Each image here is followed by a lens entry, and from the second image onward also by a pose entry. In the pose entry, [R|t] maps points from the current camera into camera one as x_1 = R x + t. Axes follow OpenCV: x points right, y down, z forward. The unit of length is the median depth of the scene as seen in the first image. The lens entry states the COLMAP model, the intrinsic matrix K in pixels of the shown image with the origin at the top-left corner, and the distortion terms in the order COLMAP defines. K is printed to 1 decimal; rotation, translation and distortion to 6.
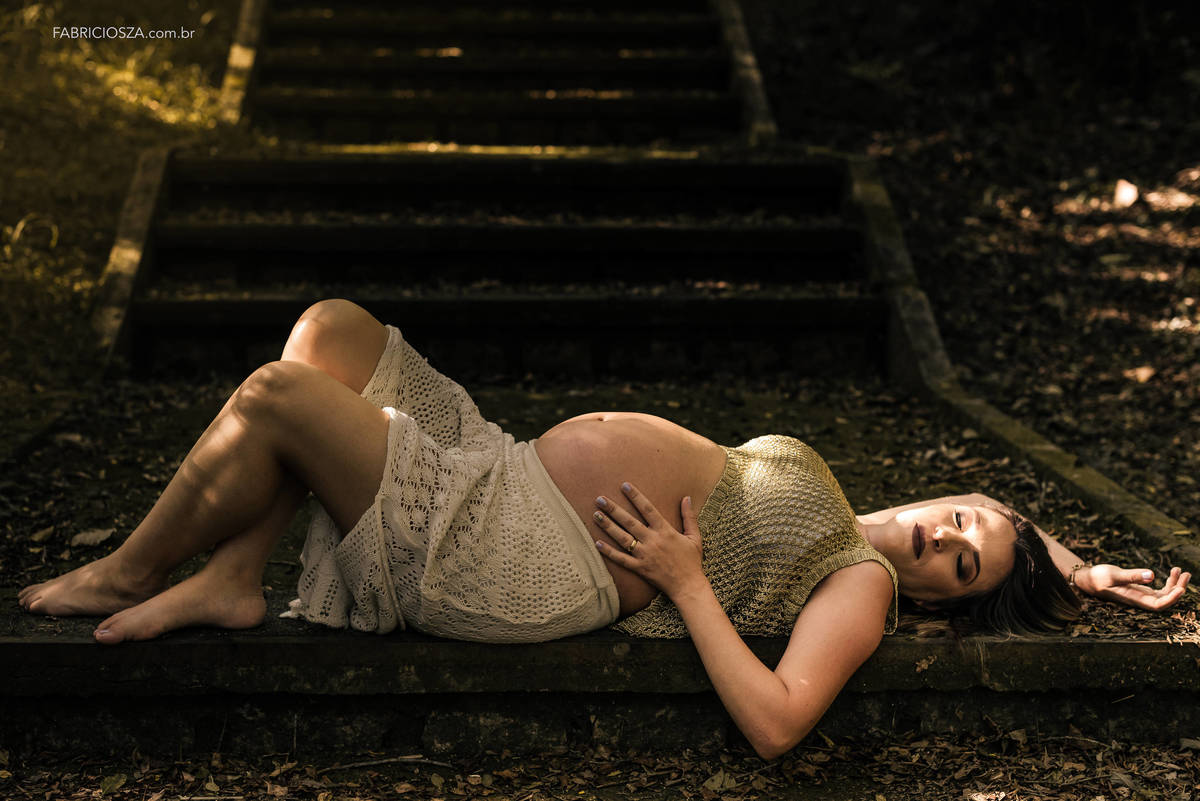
lens RADIAL K [[1732.8, 0, 599.7], [0, 1732.8, 400.7], [0, 0, 1]] dist [-0.002869, 0.000000]
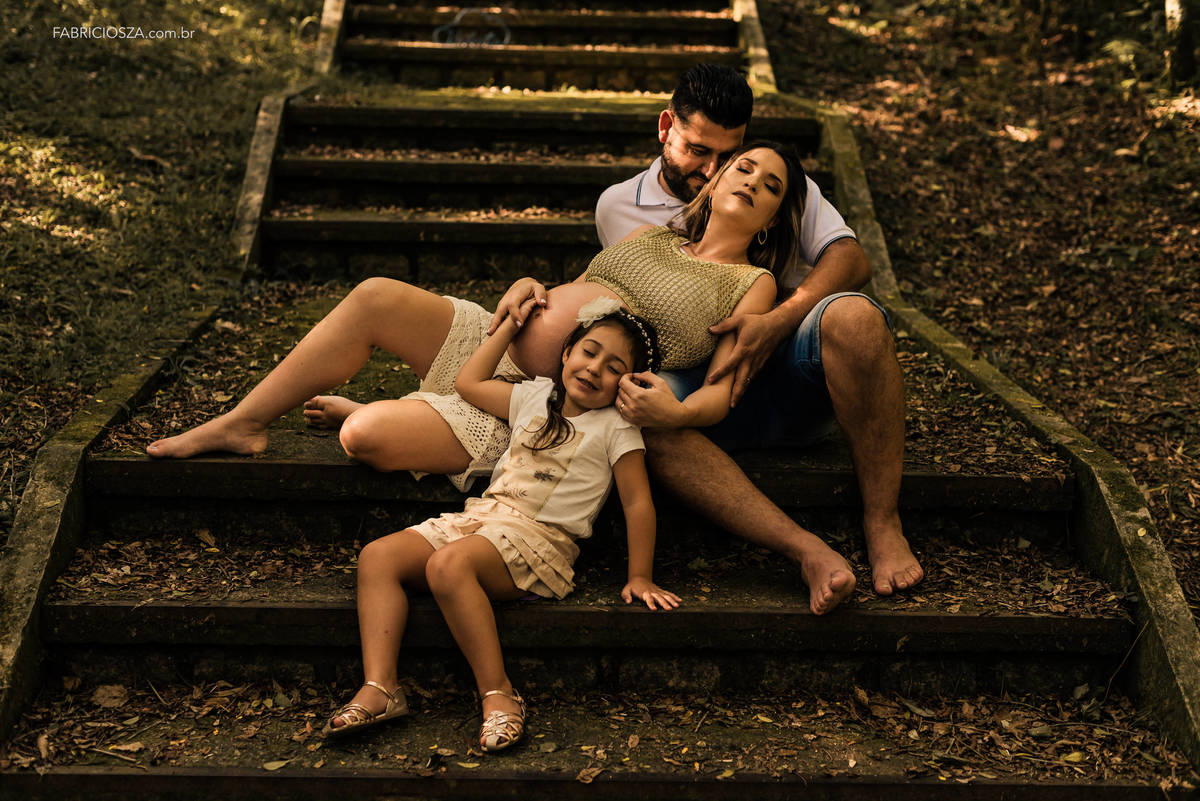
lens RADIAL K [[1732.8, 0, 600.2], [0, 1732.8, 399.6], [0, 0, 1]] dist [-0.002869, 0.000000]
pose [[0.999714, 0.018182, -0.015520, 0.003995], [-0.017271, 0.998229, 0.056919, -0.002039], [0.016528, -0.056635, 0.998258, -0.291438]]
